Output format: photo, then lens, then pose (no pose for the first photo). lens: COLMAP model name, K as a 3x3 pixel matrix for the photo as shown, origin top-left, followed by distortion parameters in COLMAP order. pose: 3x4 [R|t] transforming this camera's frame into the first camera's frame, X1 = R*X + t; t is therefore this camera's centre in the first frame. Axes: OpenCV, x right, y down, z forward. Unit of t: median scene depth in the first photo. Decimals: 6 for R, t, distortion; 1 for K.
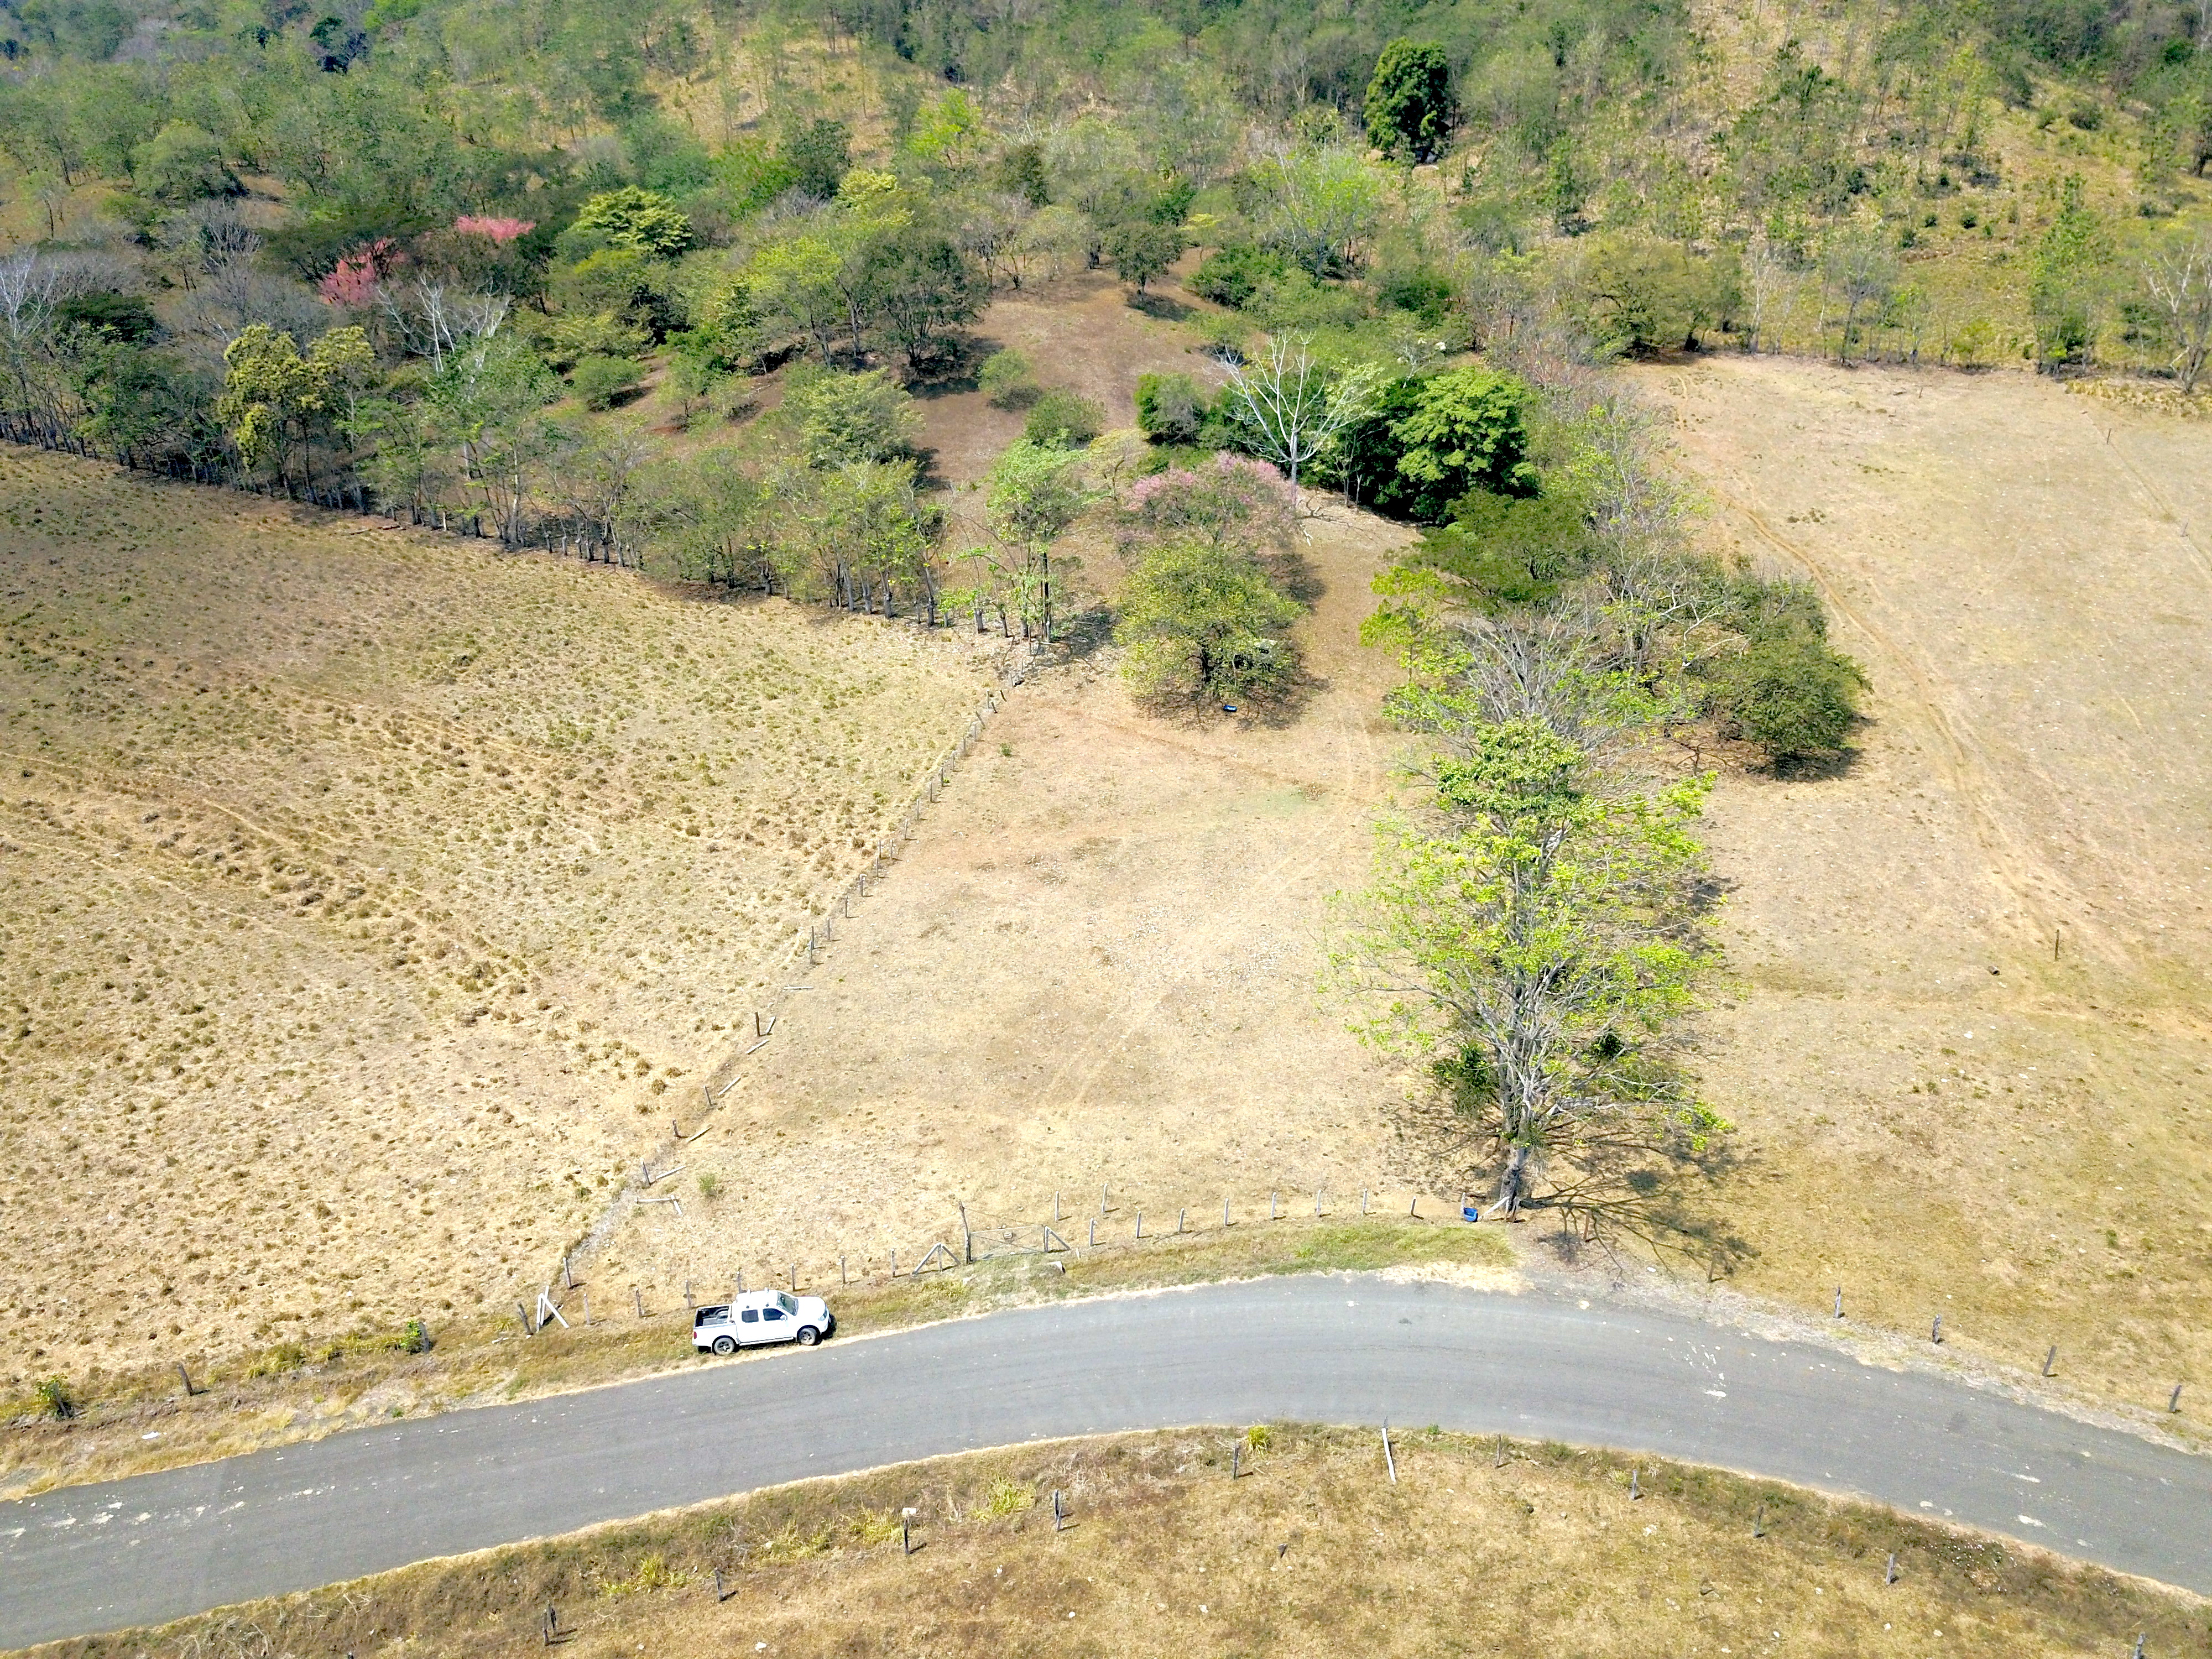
lens RADIAL K [[1701.3, 0, 1106.0], [0, 1701.3, 829.5], [0, 0, 1]] dist [-0.005337, 0.012925]
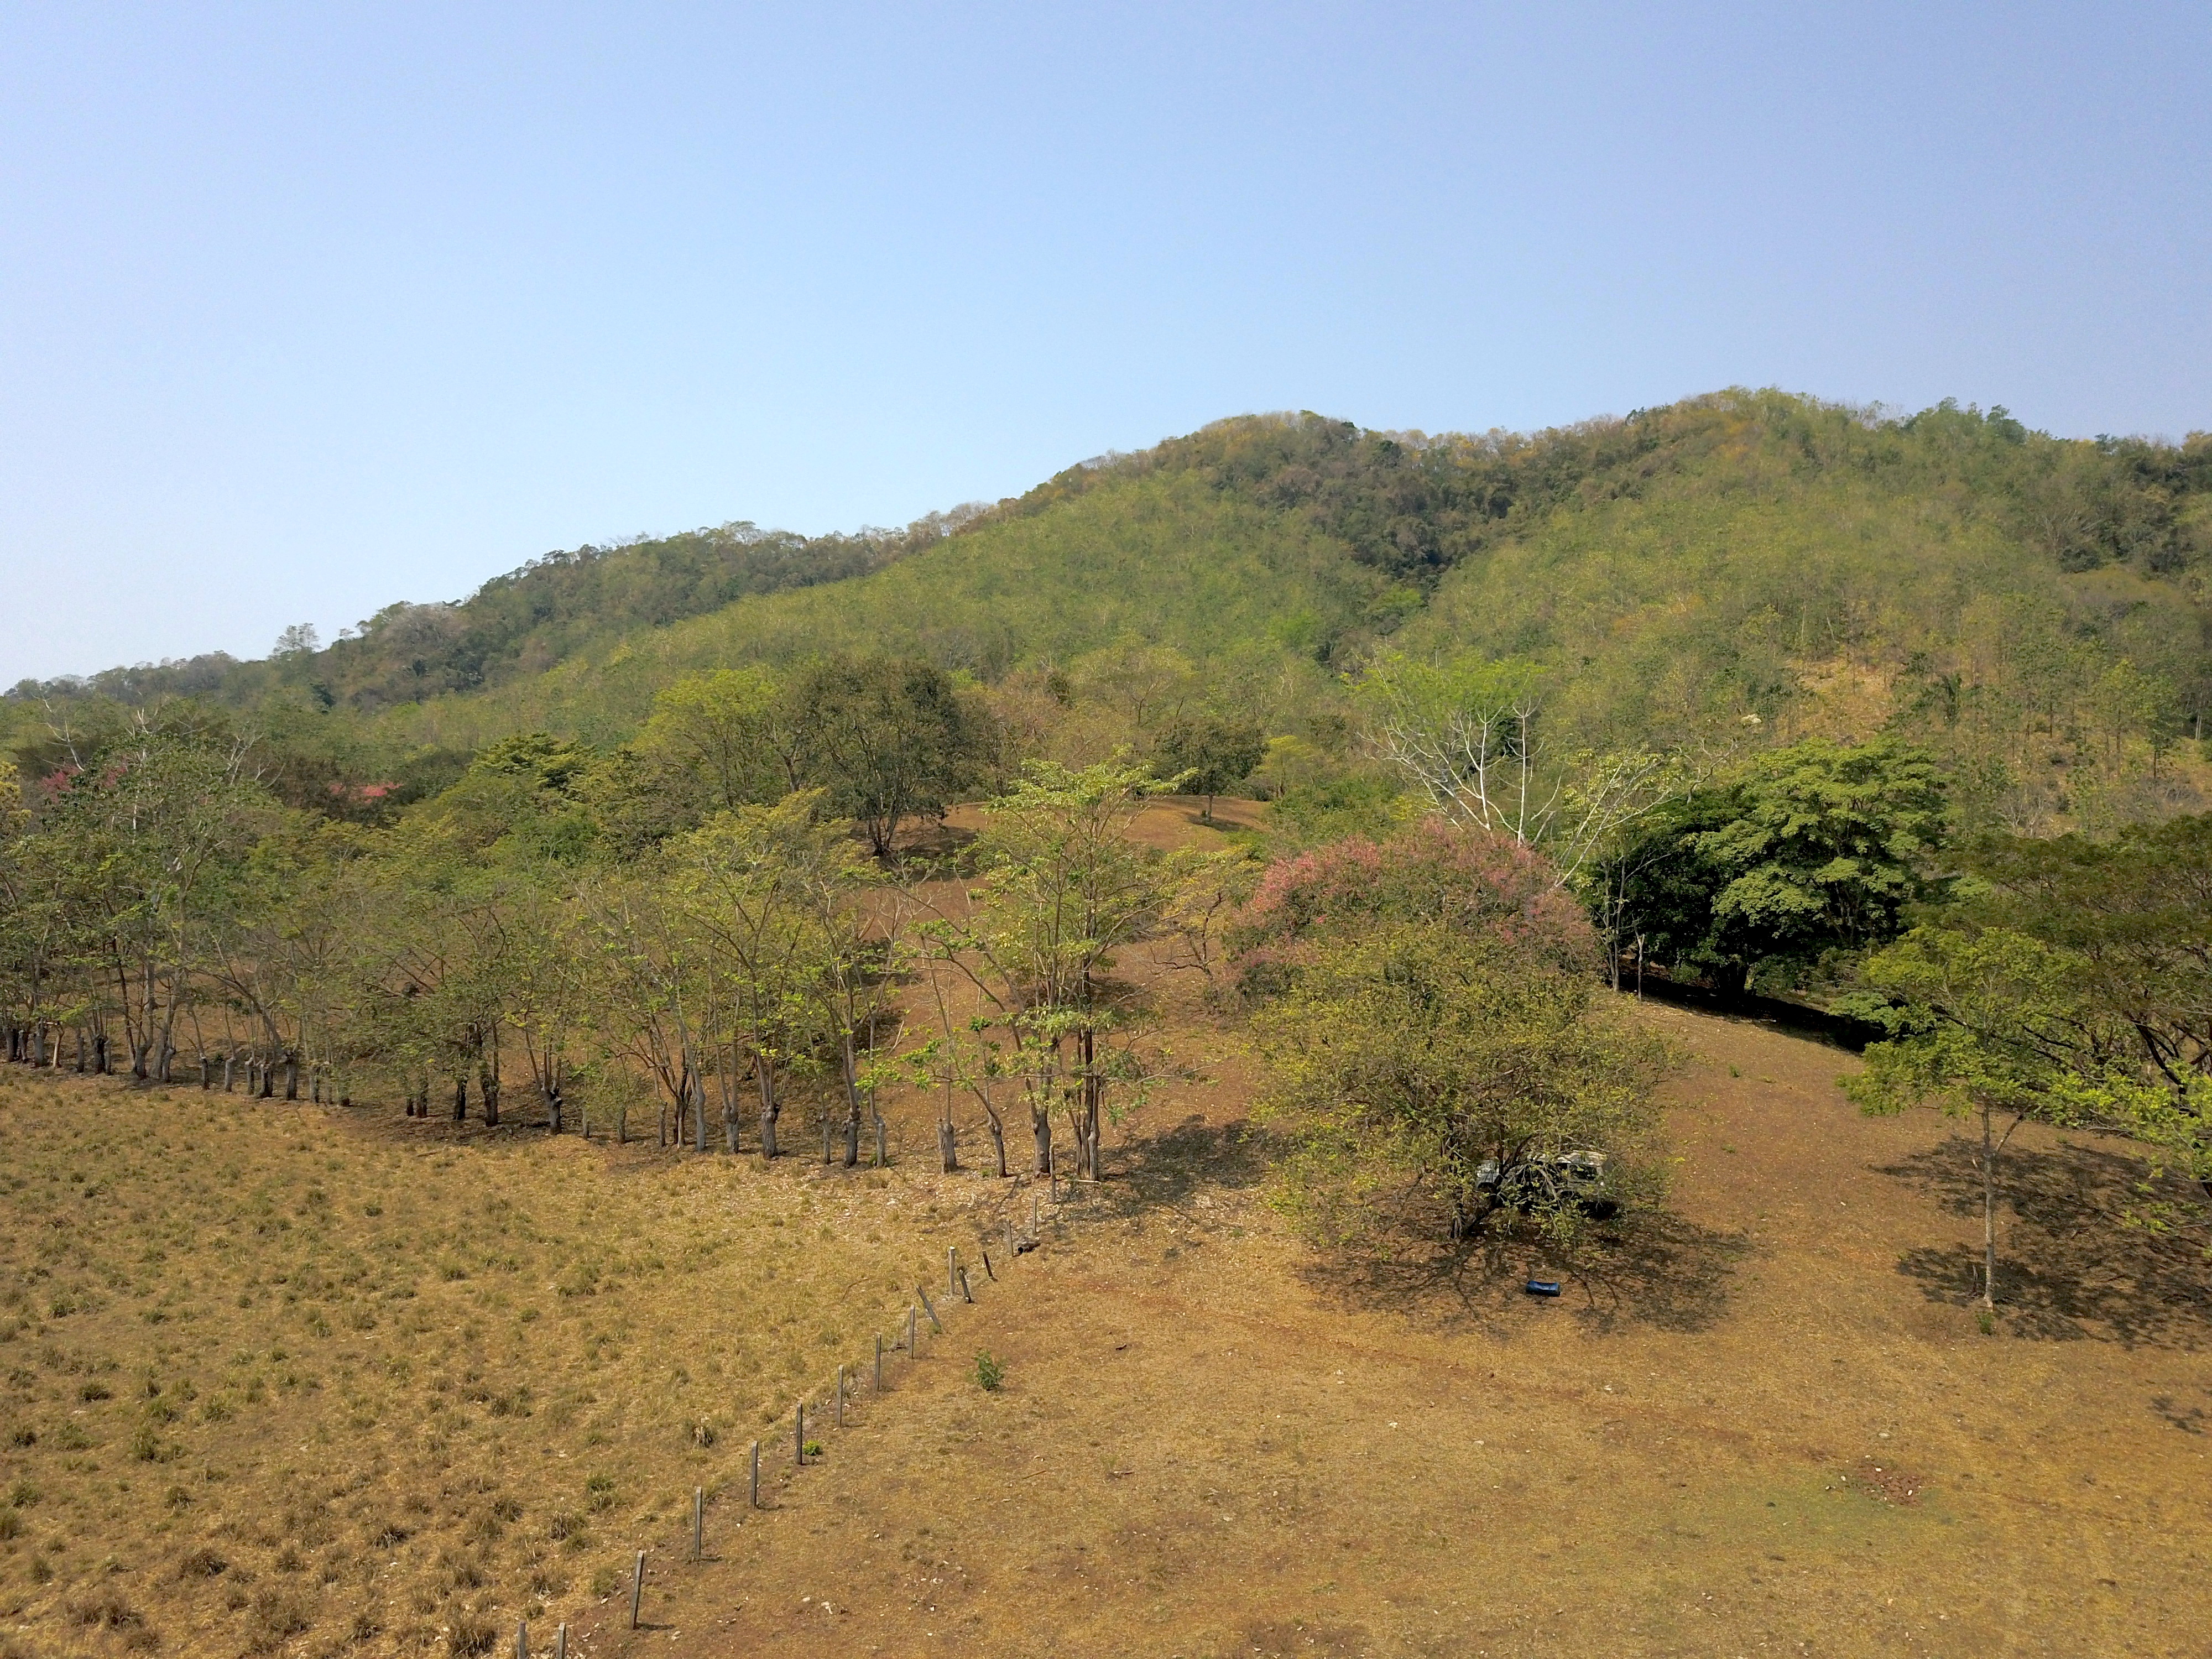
lens RADIAL K [[1694.6, 0, 1090.1], [0, 1694.6, 821.8], [0, 0, 1]] dist [-0.009512, 0.006717]
pose [[0.999863, -0.005880, -0.015460, -0.031732], [-0.001620, 0.895374, -0.445311, 0.010825], [0.016461, 0.445275, 0.895242, 0.644239]]
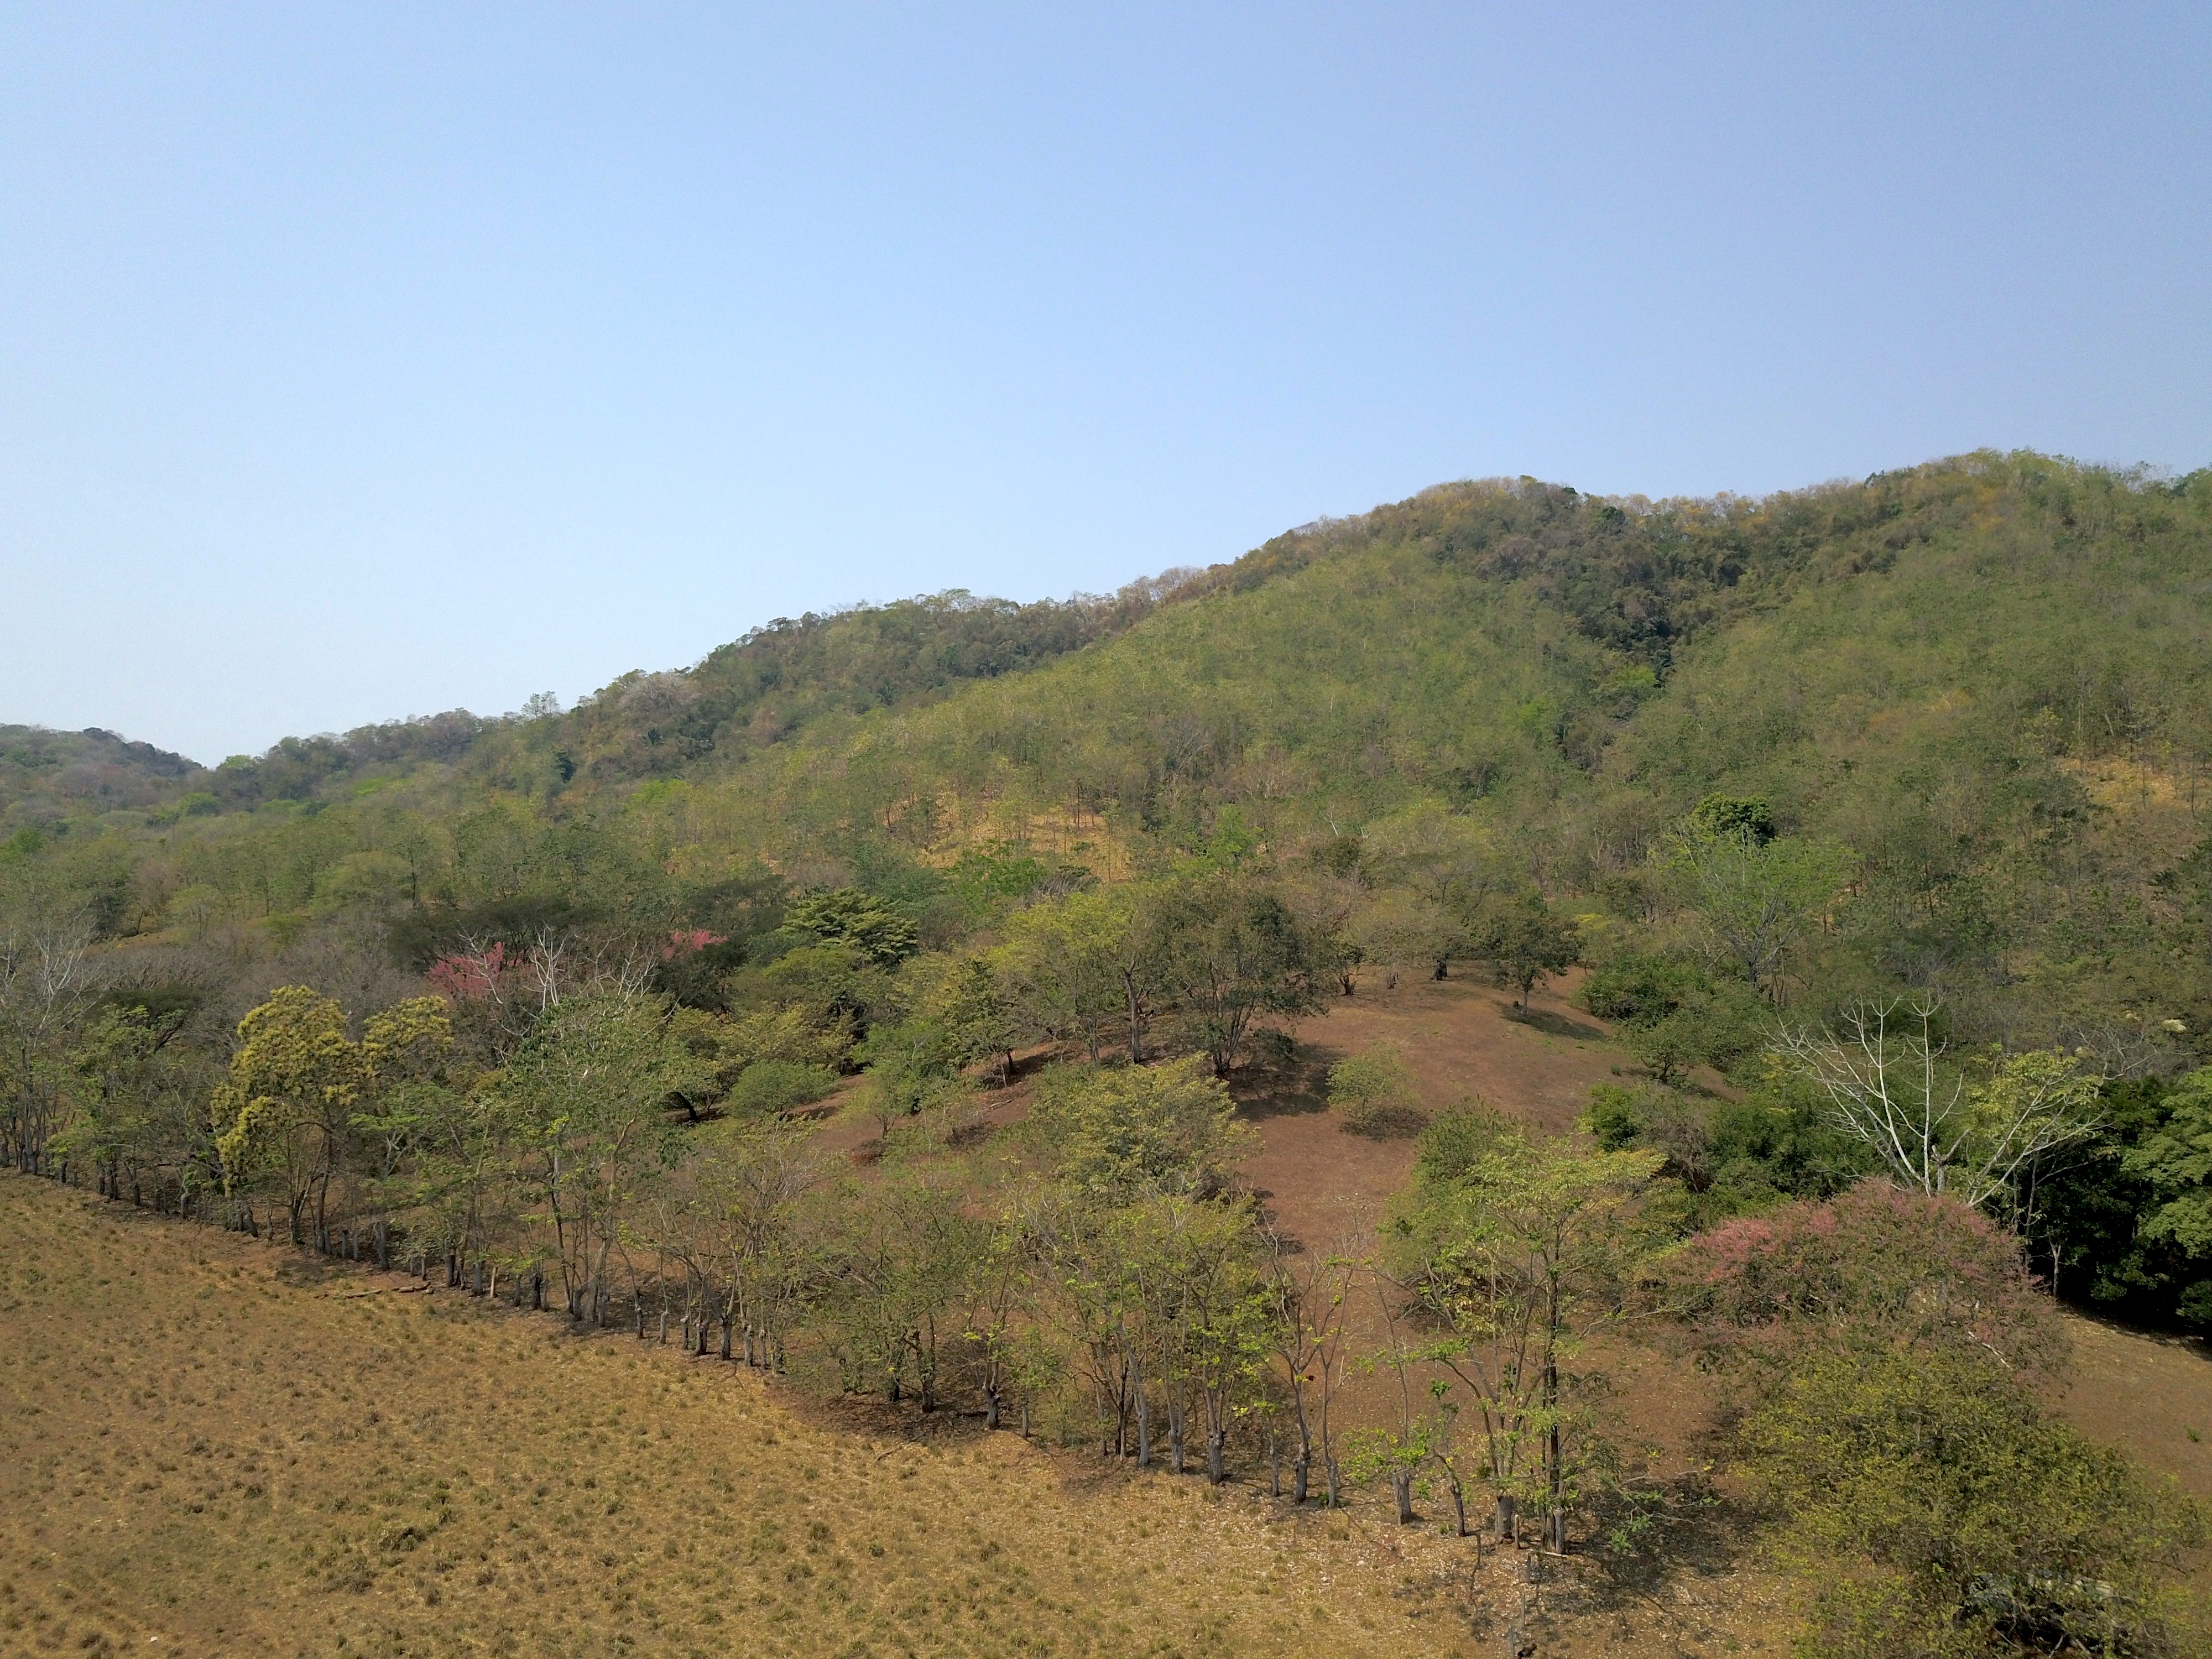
lens RADIAL K [[1699.1, 0, 1091.7], [0, 1699.1, 801.9], [0, 0, 1]] dist [-0.010145, 0.021865]
pose [[0.992620, -0.002704, -0.121235, -0.128901], [-0.054756, 0.882035, -0.467992, -0.079377], [0.108199, 0.471176, 0.875378, 0.552950]]
